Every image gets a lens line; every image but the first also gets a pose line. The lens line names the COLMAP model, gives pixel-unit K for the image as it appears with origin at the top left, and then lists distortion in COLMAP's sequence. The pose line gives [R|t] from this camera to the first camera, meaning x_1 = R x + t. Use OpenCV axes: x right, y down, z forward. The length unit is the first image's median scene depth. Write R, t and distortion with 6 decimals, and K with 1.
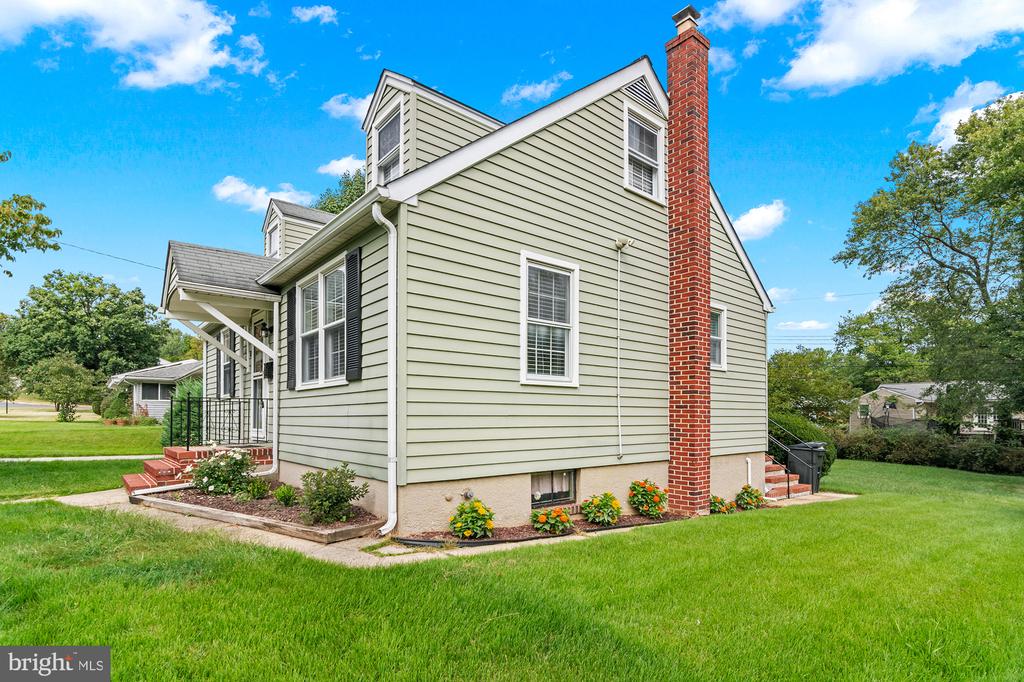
lens RADIAL K [[514.5, 0, 521.7], [0, 514.5, 412.2], [0, 0, 1]] dist [0.000727, -0.000710]
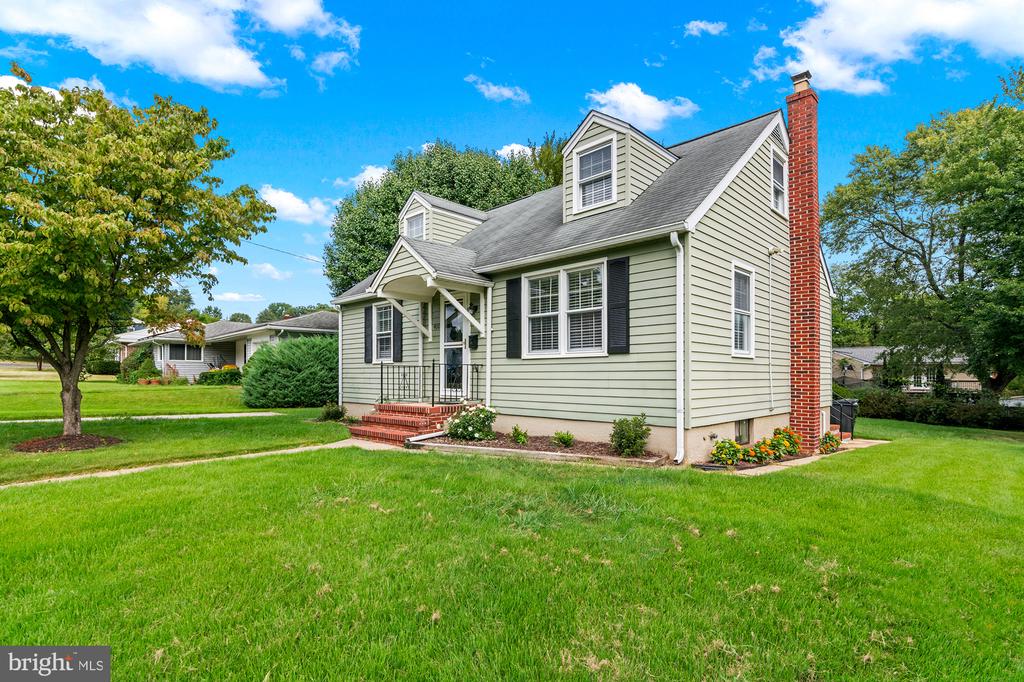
lens RADIAL K [[506.5, 0, 507.4], [0, 506.5, 371.1], [0, 0, 1]] dist [0.001008, -0.000123]
pose [[0.995944, 0.001869, 0.089958, -0.480934], [-0.001847, 0.999998, -0.000327, -0.009588], [-0.089959, 0.000160, 0.995945, -0.200814]]
